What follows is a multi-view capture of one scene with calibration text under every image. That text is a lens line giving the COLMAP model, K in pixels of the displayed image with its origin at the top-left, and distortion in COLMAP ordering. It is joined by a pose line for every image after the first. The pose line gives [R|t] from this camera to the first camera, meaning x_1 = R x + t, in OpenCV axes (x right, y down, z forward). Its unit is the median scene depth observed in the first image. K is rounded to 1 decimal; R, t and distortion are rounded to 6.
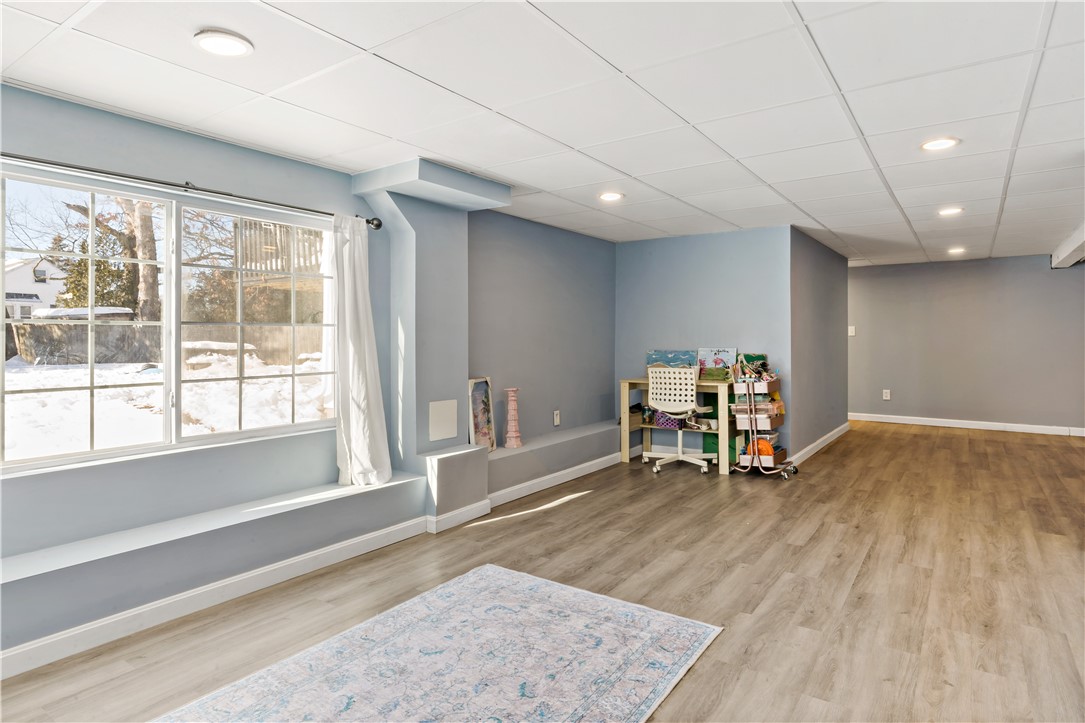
lens RADIAL K [[609.8, 0, 544.1], [0, 609.8, 356.3], [0, 0, 1]] dist [-0.001646, 0.003143]
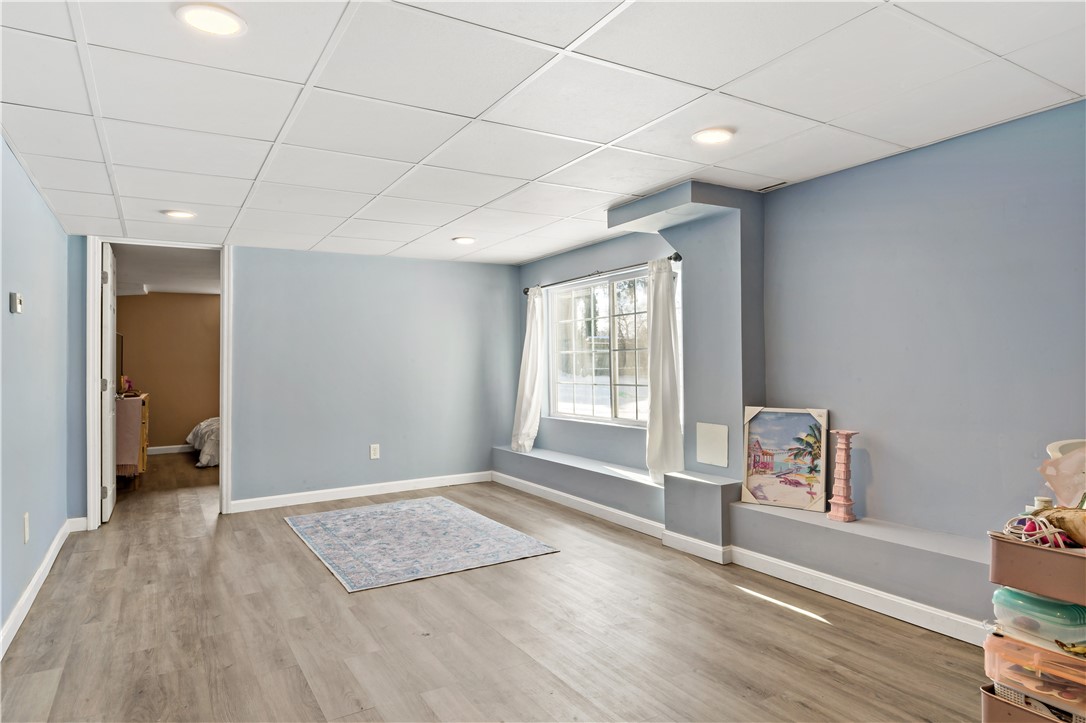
lens RADIAL K [[627.6, 0, 543.8], [0, 627.6, 359.6], [0, 0, 1]] dist [-0.002164, -0.001934]
pose [[-0.398603, 0.001271, -0.917123, 1.347466], [-0.013075, 0.999890, 0.007068, -0.043979], [0.917030, 0.014809, -0.398542, 1.923491]]
